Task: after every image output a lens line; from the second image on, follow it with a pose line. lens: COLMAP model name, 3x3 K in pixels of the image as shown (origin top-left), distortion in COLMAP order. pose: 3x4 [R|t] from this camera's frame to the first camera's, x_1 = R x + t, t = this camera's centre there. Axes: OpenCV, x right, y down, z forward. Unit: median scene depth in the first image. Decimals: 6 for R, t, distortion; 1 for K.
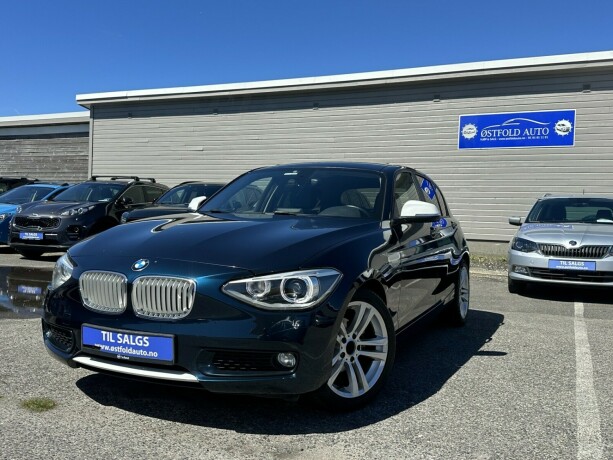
lens RADIAL K [[584.8, 0, 307.3], [0, 584.8, 226.3], [0, 0, 1]] dist [0.091201, 0.000000]
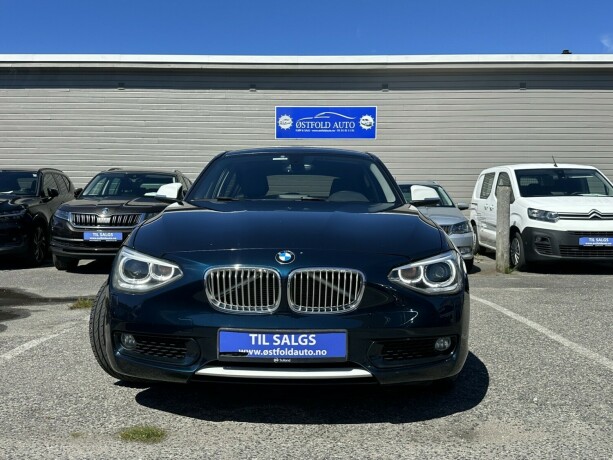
lens RADIAL K [[584.8, 0, 307.5], [0, 584.8, 235.2], [0, 0, 1]] dist [0.091201, 0.000000]
pose [[0.918982, -0.040508, 0.392212, -0.116635], [0.027787, 0.998889, 0.038060, -0.000004], [-0.393318, -0.024078, 0.919087, 0.033270]]
